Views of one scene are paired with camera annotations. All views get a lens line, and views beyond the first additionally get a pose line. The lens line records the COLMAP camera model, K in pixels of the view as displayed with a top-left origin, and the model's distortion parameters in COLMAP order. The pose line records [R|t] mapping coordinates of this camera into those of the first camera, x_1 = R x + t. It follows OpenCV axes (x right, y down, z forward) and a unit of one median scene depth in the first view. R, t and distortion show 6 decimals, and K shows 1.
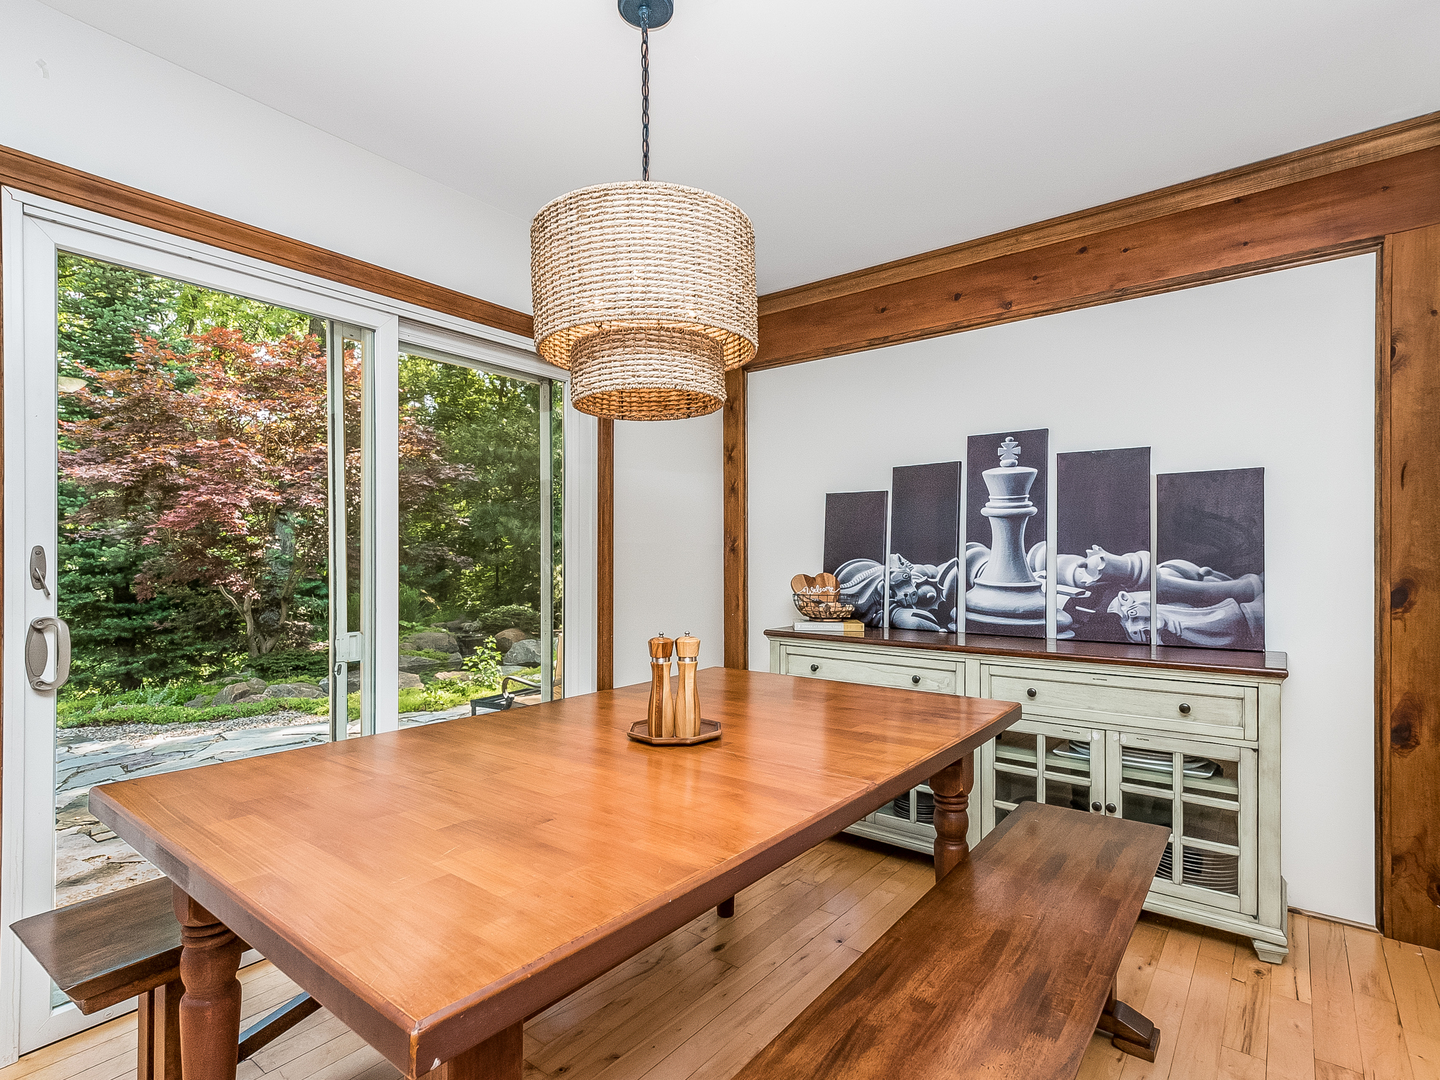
lens RADIAL K [[731.8, 0, 707.7], [0, 731.8, 567.1], [0, 0, 1]] dist [0.004049, -0.001716]
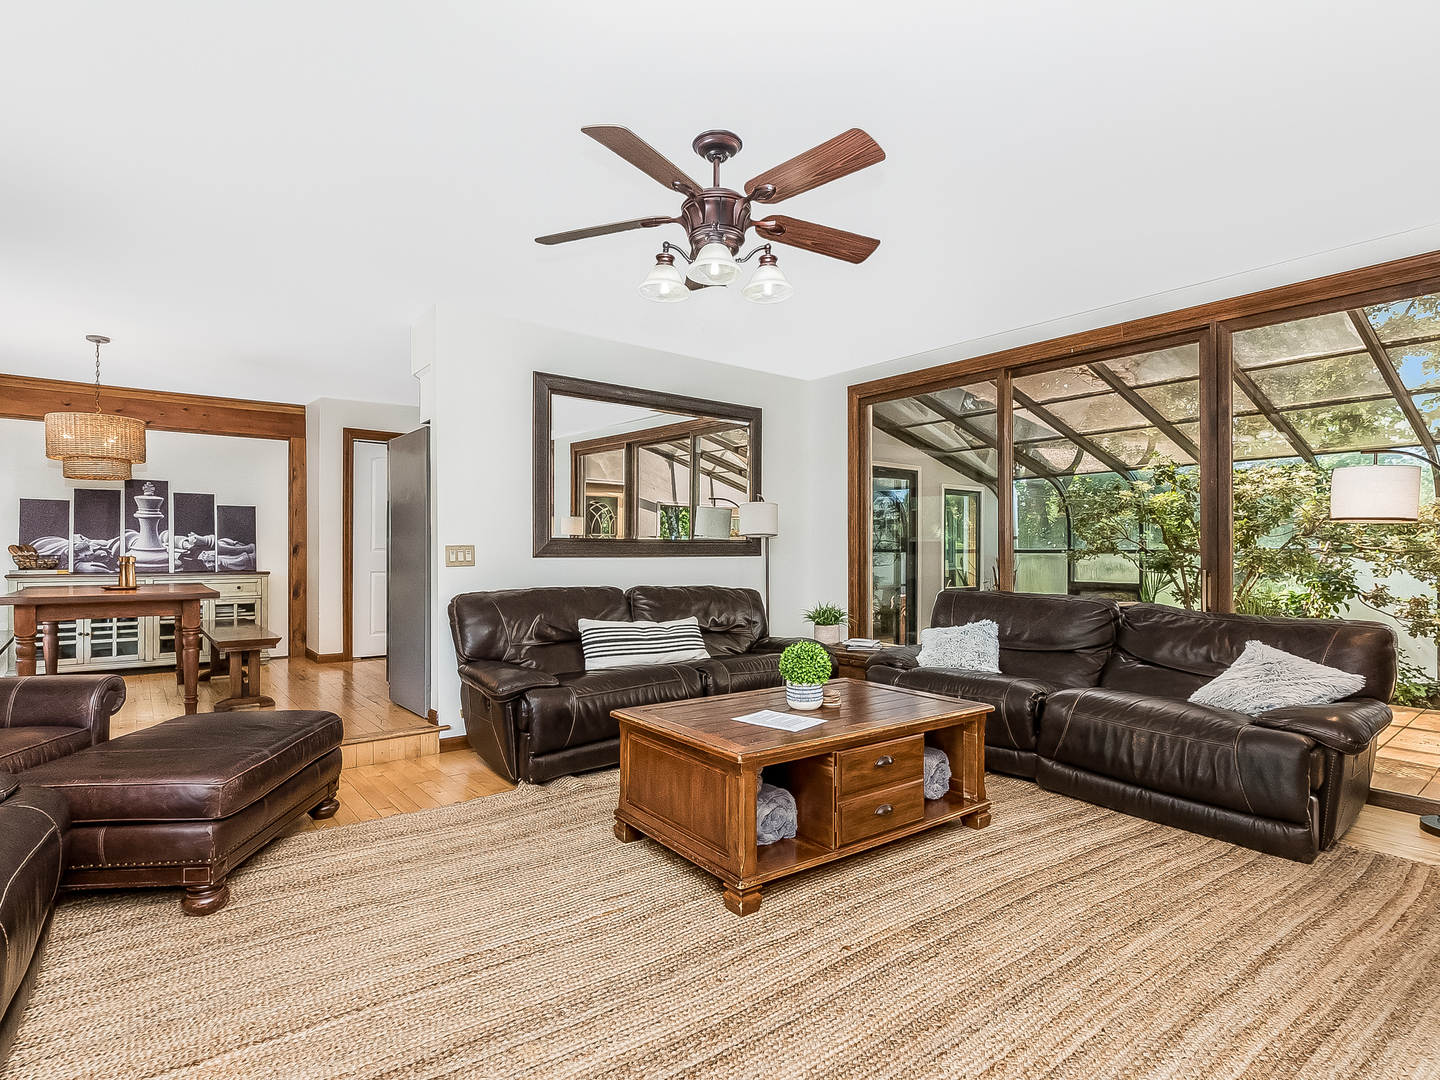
lens RADIAL K [[731.8, 0, 707.8], [0, 731.8, 547.1], [0, 0, 1]] dist [0.004049, -0.001716]
pose [[0.248135, -0.000870, 0.968725, -1.363991], [0.007890, 0.999968, -0.001123, 0.035309], [-0.968693, 0.007922, 0.248134, -1.229154]]
